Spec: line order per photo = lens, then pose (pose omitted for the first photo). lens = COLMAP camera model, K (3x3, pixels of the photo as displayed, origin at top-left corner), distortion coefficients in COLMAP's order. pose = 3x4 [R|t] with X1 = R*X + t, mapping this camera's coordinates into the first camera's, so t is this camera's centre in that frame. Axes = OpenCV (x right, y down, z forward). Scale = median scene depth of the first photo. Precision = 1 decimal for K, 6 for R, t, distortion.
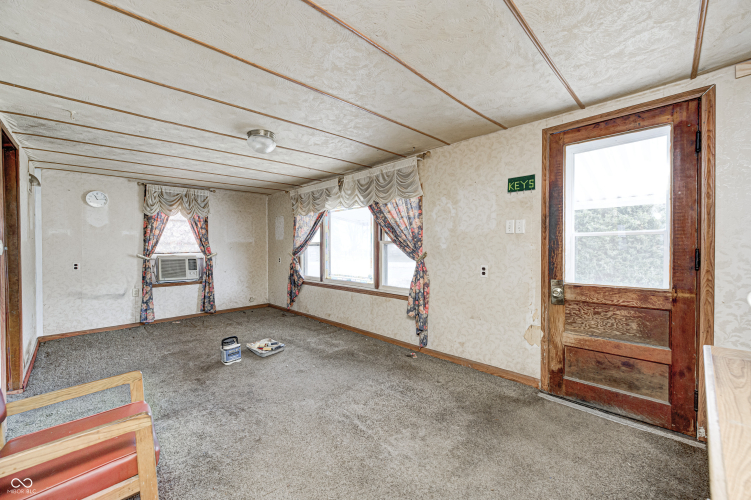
lens RADIAL K [[295.2, 0, 376.3], [0, 295.2, 250.5], [0, 0, 1]] dist [0.000465, 0.001458]
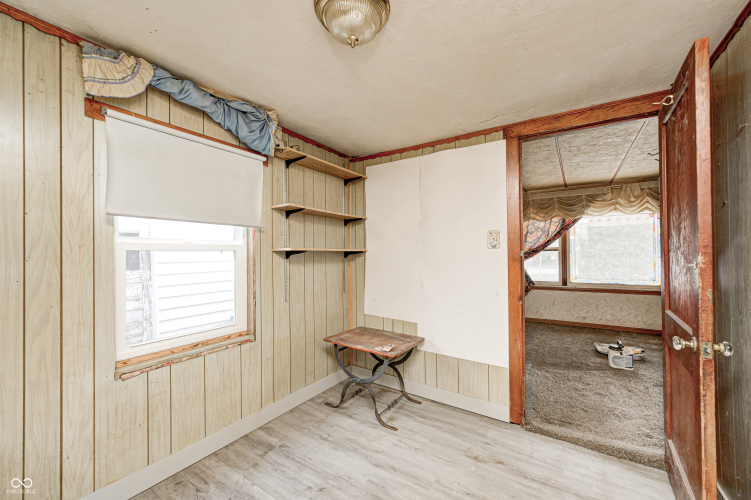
lens RADIAL K [[295.2, 0, 374.5], [0, 295.2, 252.3], [0, 0, 1]] dist [0.000465, 0.001458]
pose [[0.979943, -0.008294, 0.199108, -1.274402], [0.012583, 0.999715, -0.020288, 0.002245], [-0.198883, 0.022386, 0.979768, 0.161179]]
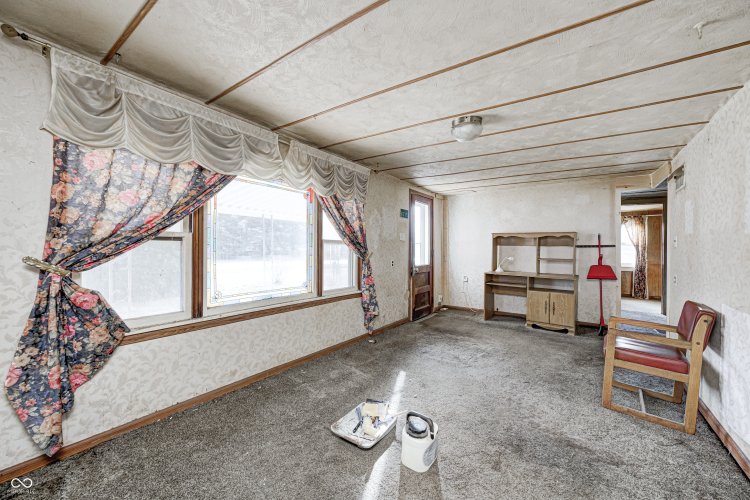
lens RADIAL K [[294.8, 0, 374.8], [0, 294.8, 251.6], [0, 0, 1]] dist [0.000465, 0.001458]
pose [[-0.165741, -0.001061, 0.986169, -0.852827], [0.006615, 0.999976, 0.002188, 0.001889], [-0.986147, 0.006886, -0.165730, 0.992720]]
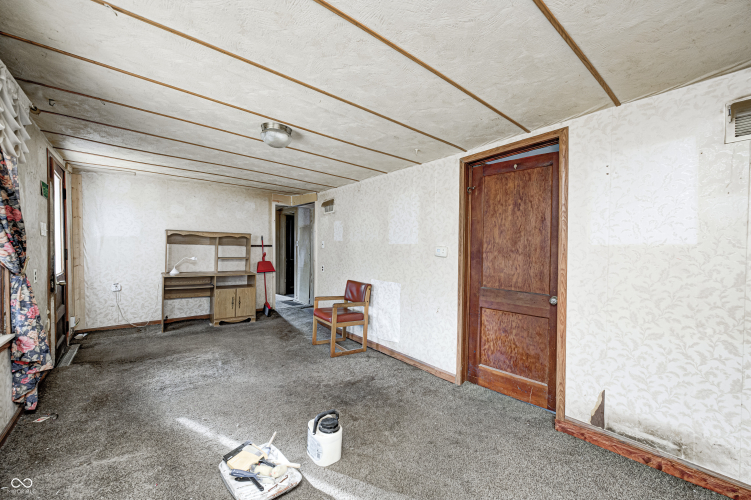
lens RADIAL K [[295.2, 0, 375.9], [0, 295.2, 250.8], [0, 0, 1]] dist [0.000465, 0.001458]
pose [[-0.995281, -0.005187, 0.096899, -0.546820], [-0.003089, 0.999758, 0.021790, -0.019973], [-0.096988, 0.021387, -0.995056, 1.313606]]
